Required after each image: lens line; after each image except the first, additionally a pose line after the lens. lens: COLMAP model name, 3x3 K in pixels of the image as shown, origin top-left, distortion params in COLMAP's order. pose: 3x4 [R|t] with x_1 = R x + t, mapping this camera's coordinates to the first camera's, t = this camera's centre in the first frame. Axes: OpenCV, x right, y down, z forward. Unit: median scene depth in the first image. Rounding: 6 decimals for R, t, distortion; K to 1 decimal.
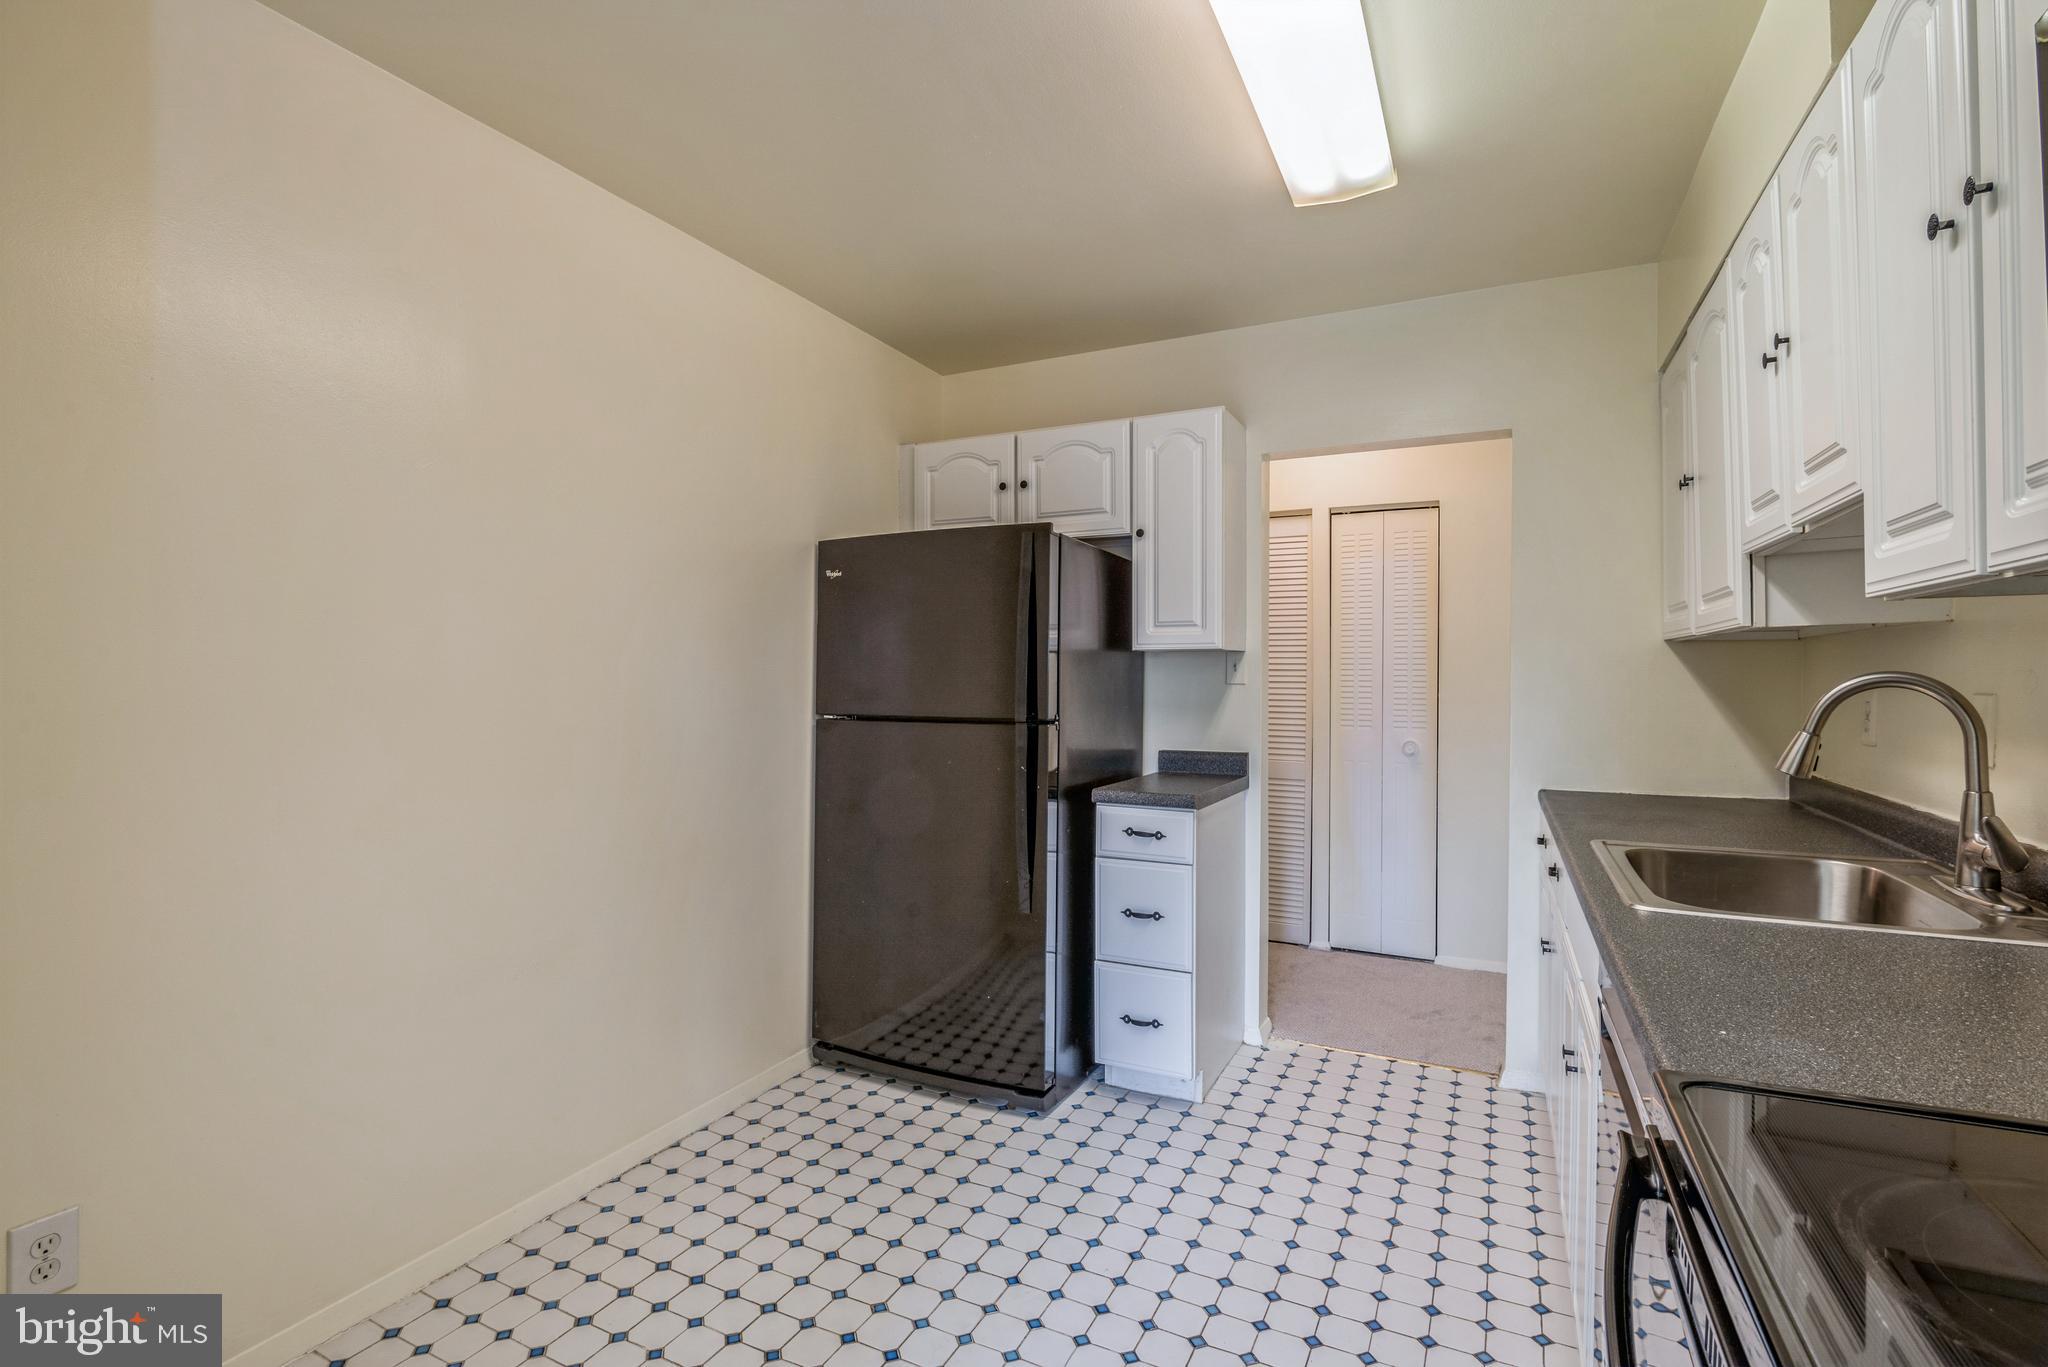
lens RADIAL K [[940.0, 0, 1019.7], [0, 940.0, 678.8], [0, 0, 1]] dist [-0.003773, -0.009430]
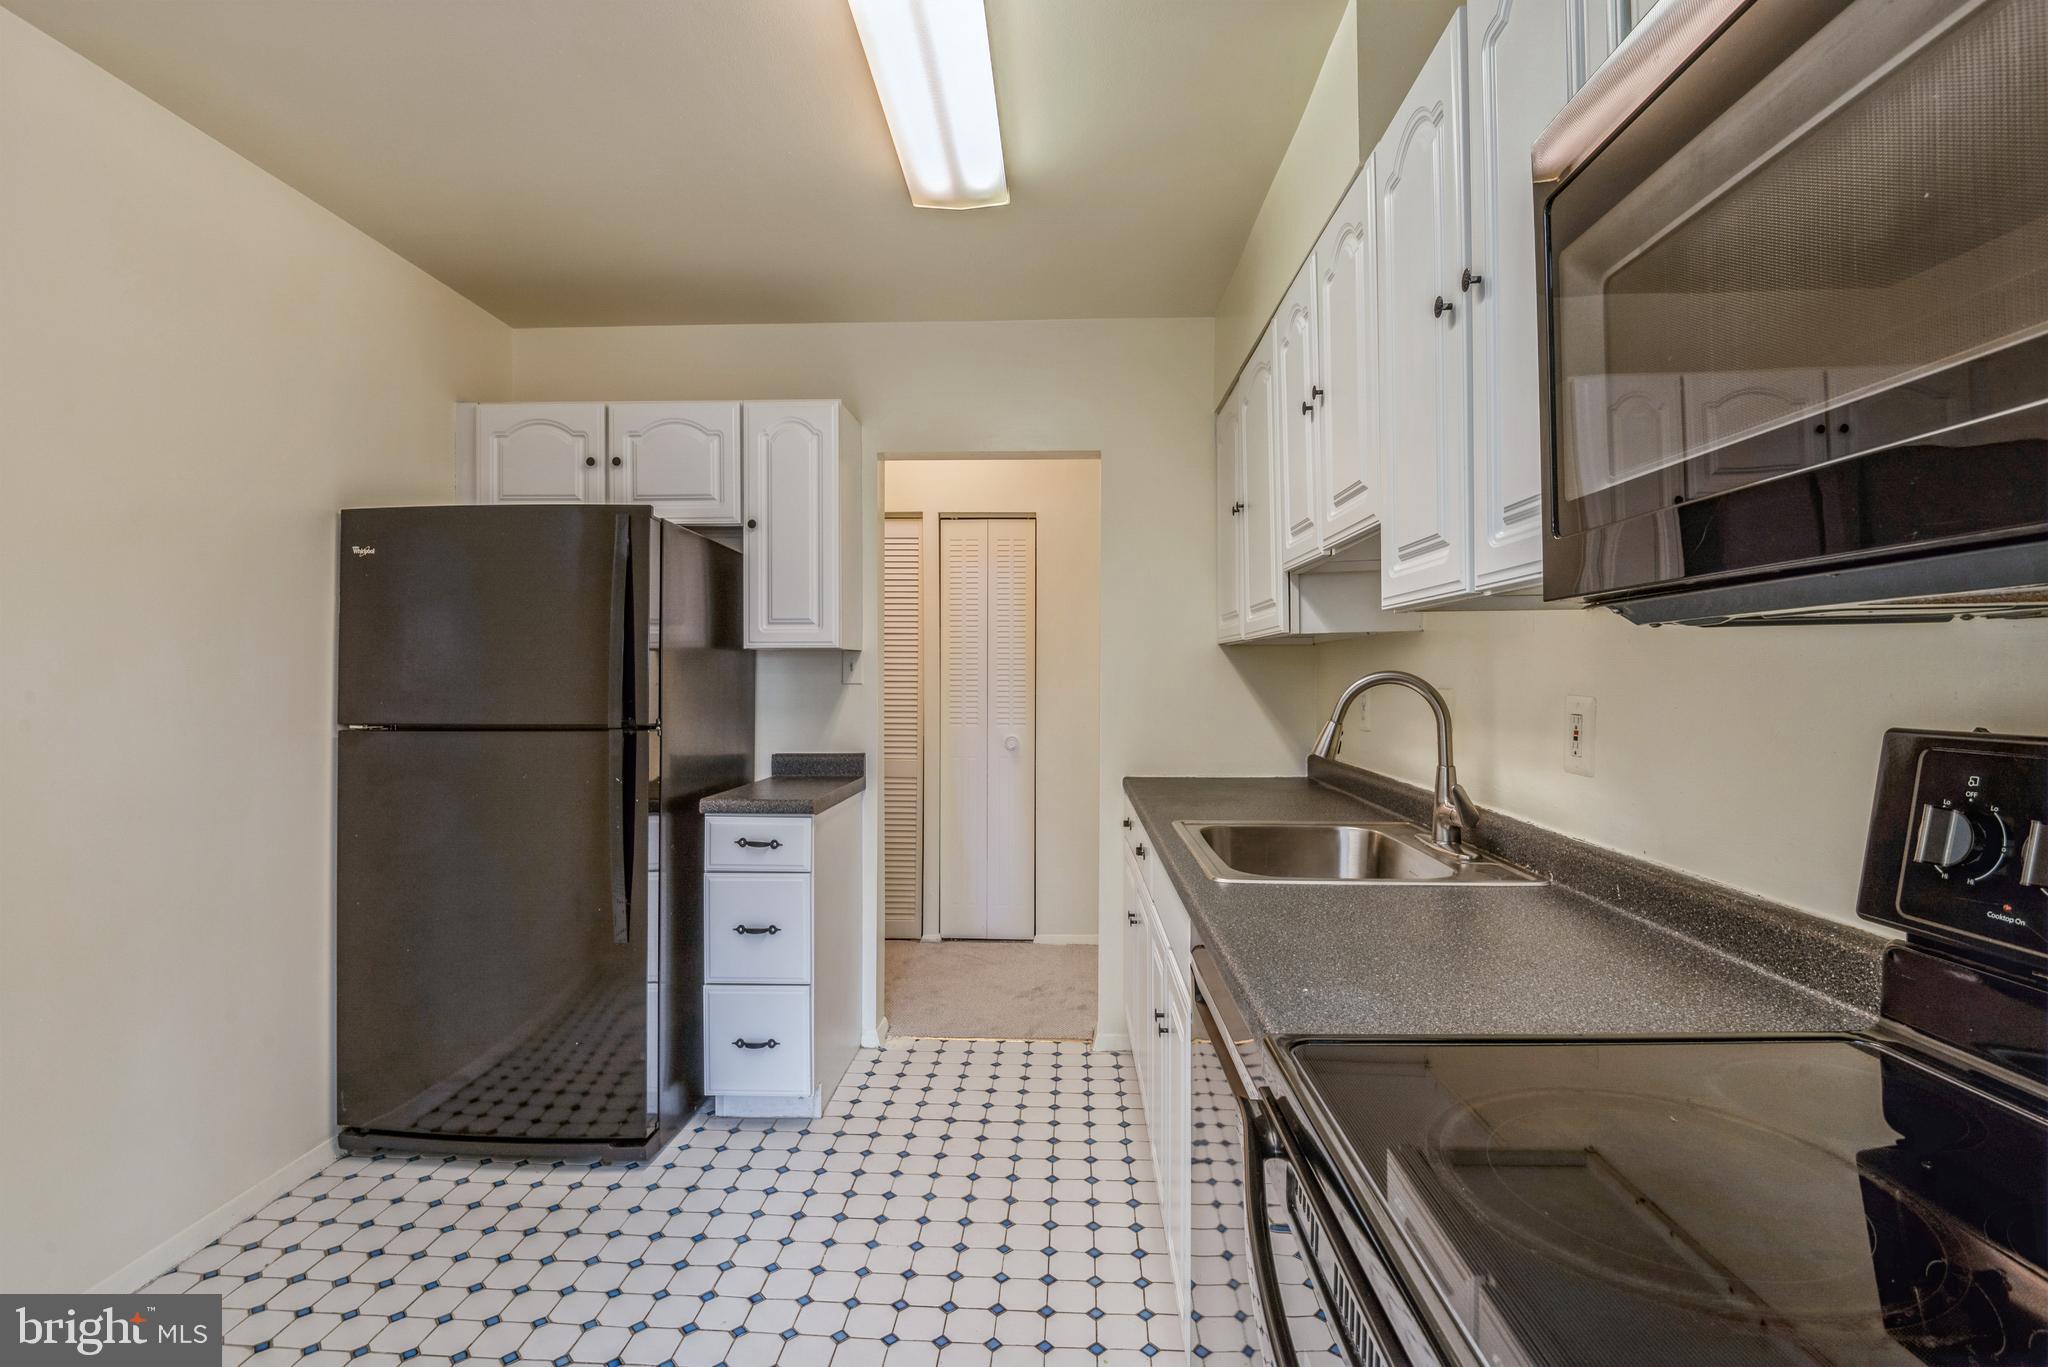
lens RADIAL K [[940.0, 0, 1022.7], [0, 940.0, 680.1], [0, 0, 1]] dist [-0.003773, -0.009430]
pose [[0.913909, -0.003657, 0.405902, -0.007267], [0.003084, 0.999993, 0.002064, 0.000025], [-0.405907, -0.000635, 0.913914, 0.034130]]
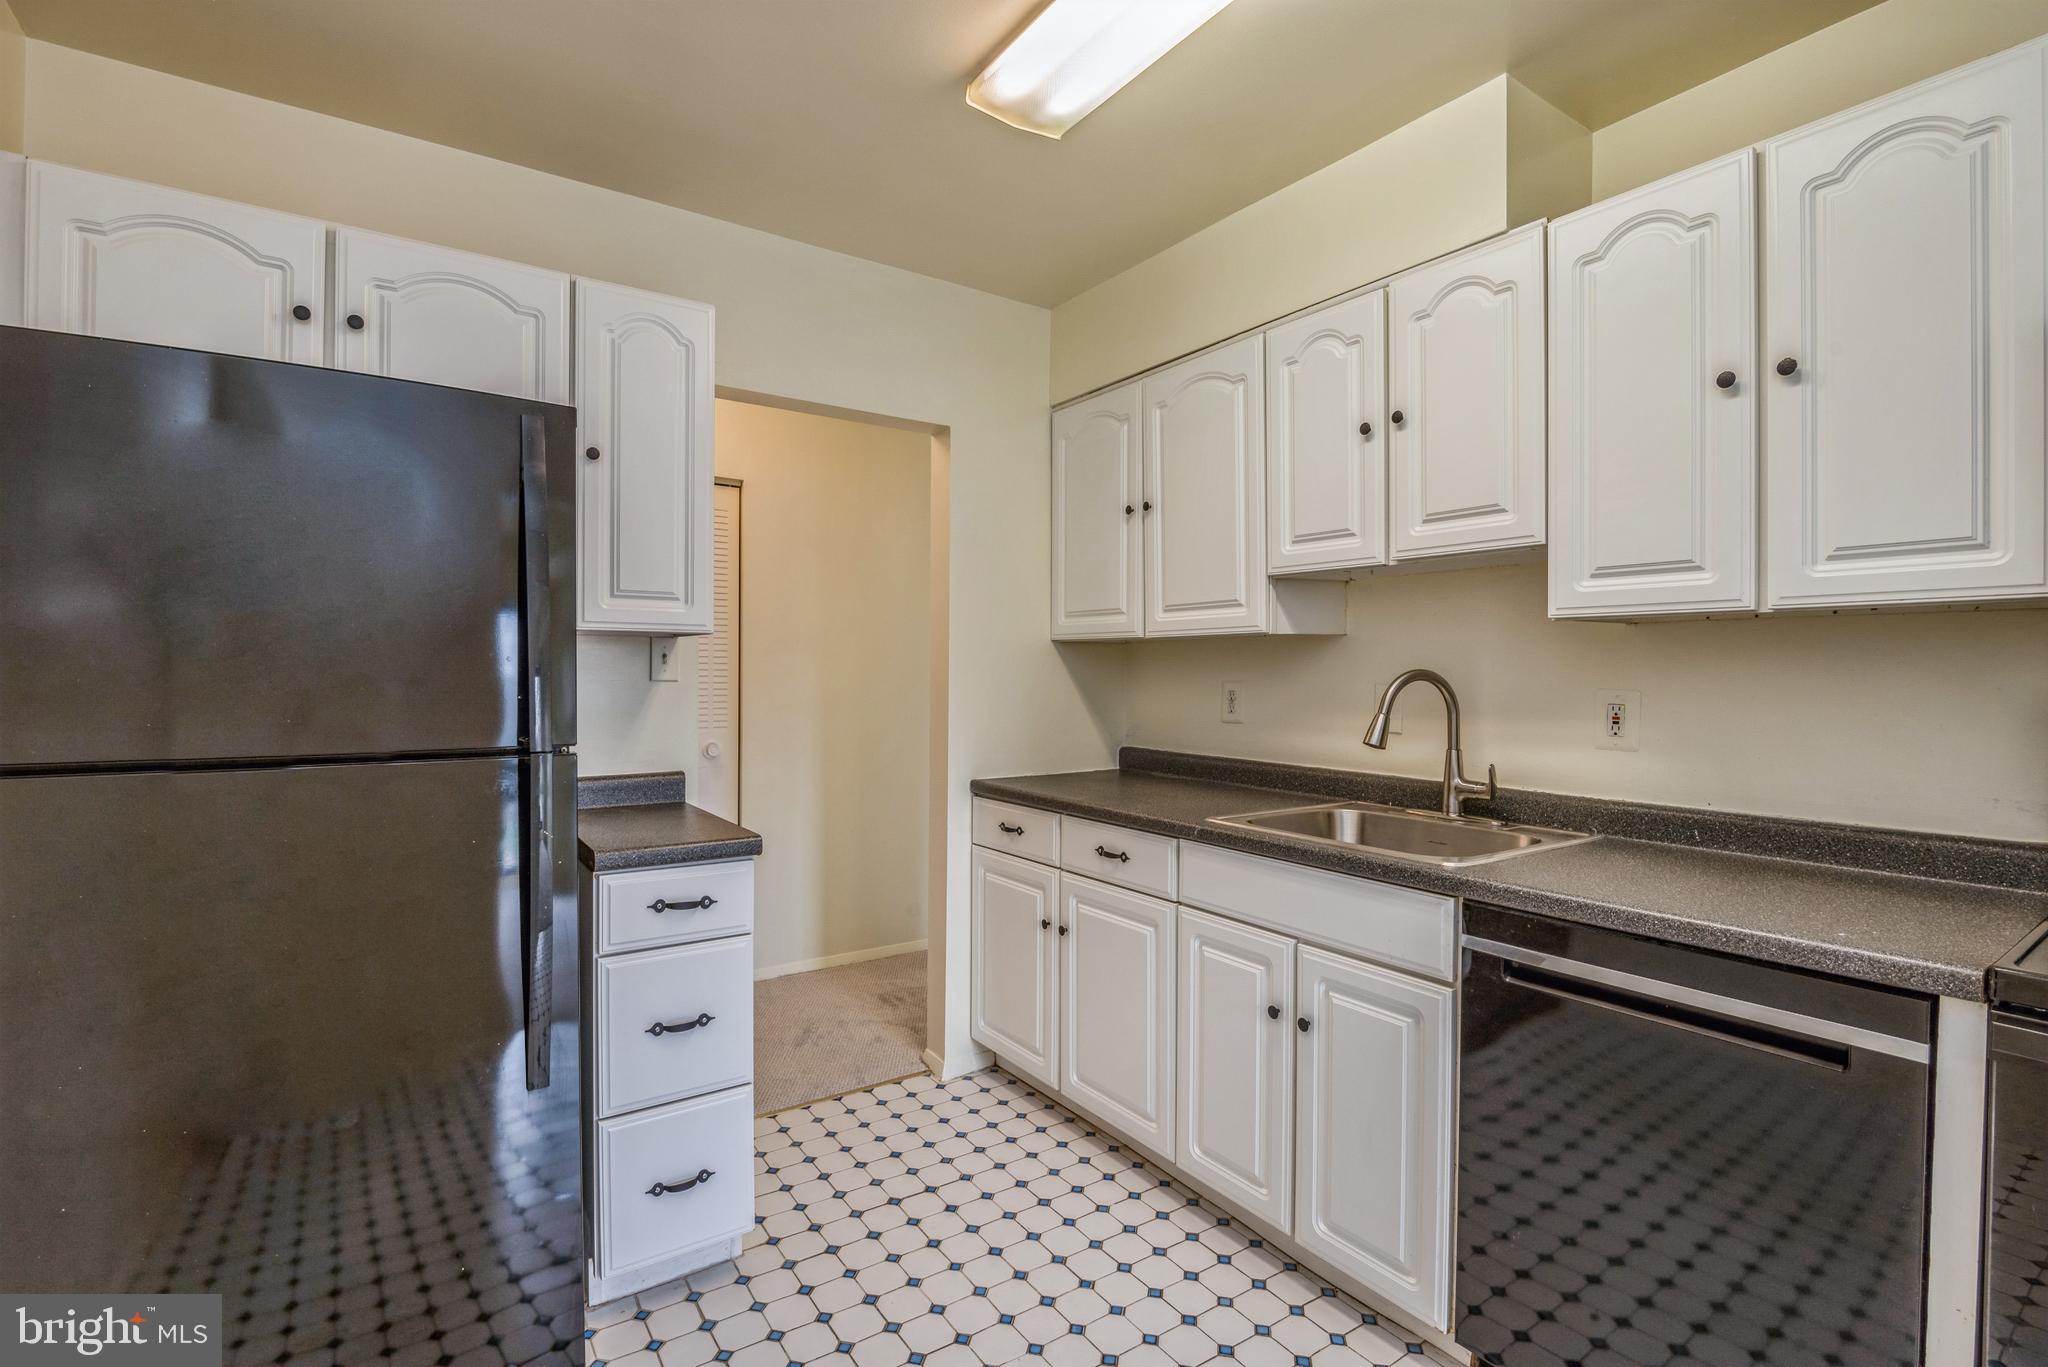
lens RADIAL K [[940.0, 0, 1028.9], [0, 940.0, 680.1], [0, 0, 1]] dist [-0.003773, -0.009430]
pose [[0.486380, -0.006664, 0.873722, -0.348887], [-0.000486, 0.999969, 0.007898, -0.001418], [-0.873747, -0.004266, 0.486362, 0.475233]]
